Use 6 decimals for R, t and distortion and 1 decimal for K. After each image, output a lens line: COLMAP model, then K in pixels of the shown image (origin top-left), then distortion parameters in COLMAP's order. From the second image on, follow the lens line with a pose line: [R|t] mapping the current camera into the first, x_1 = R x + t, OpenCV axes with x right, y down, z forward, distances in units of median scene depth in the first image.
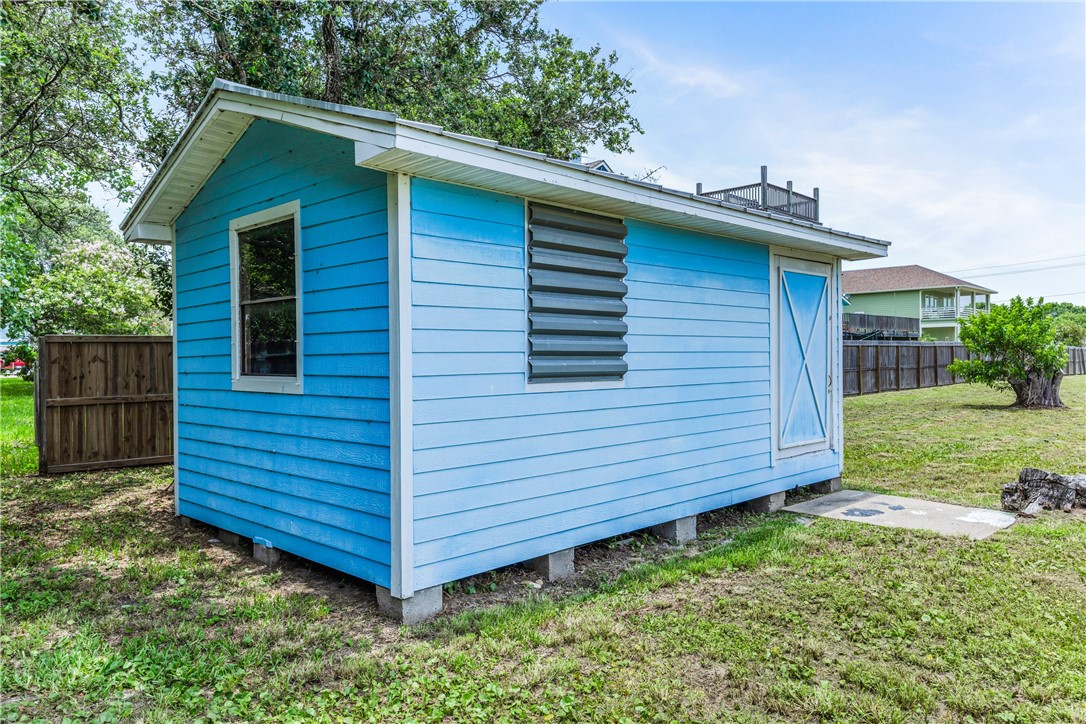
lens RADIAL K [[777.7, 0, 542.7], [0, 777.7, 362.2], [0, 0, 1]] dist [0.005748, 0.000304]
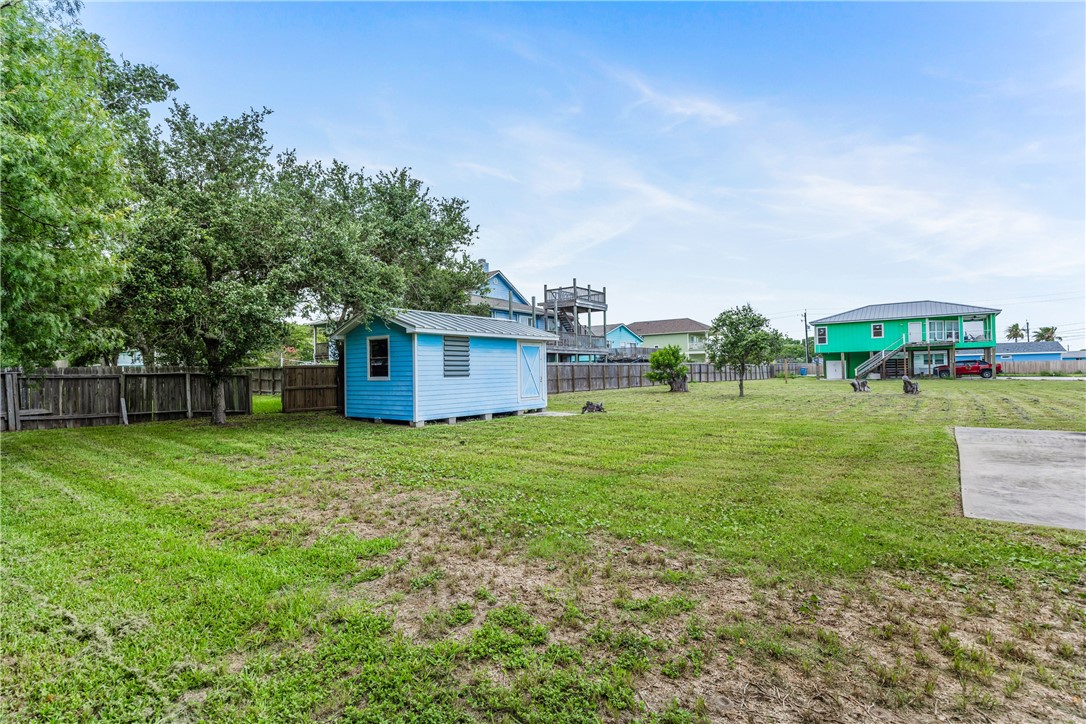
lens RADIAL K [[525.5, 0, 544.1], [0, 525.5, 362.5], [0, 0, 1]] dist [0.001860, 0.000060]
pose [[0.992304, -0.005577, 0.123701, 0.146244], [0.008676, 0.999661, -0.024534, 0.017125], [-0.123523, 0.025418, 0.992016, -1.679528]]
